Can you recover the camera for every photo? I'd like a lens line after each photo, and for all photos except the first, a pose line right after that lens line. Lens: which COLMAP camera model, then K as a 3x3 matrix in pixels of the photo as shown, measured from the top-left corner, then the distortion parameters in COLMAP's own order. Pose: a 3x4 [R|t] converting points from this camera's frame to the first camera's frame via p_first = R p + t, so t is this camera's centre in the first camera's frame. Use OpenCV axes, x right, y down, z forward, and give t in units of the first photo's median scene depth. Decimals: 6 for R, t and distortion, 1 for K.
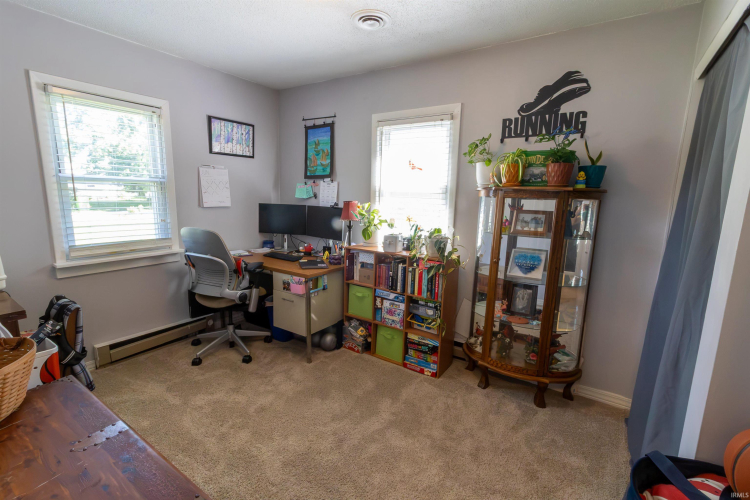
lens RADIAL K [[342.1, 0, 372.8], [0, 342.1, 251.3], [0, 0, 1]] dist [-0.002064, 0.000022]
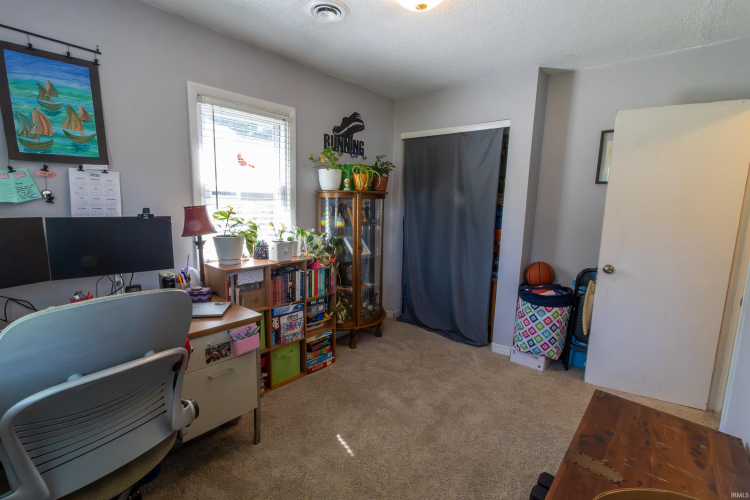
lens RADIAL K [[342.1, 0, 374.4], [0, 342.1, 251.1], [0, 0, 1]] dist [-0.002064, 0.000022]
pose [[0.128347, -0.168730, 0.977270, -0.775749], [0.142482, 0.978335, 0.150201, -0.122674], [-0.981441, 0.119965, 0.149607, 0.628705]]
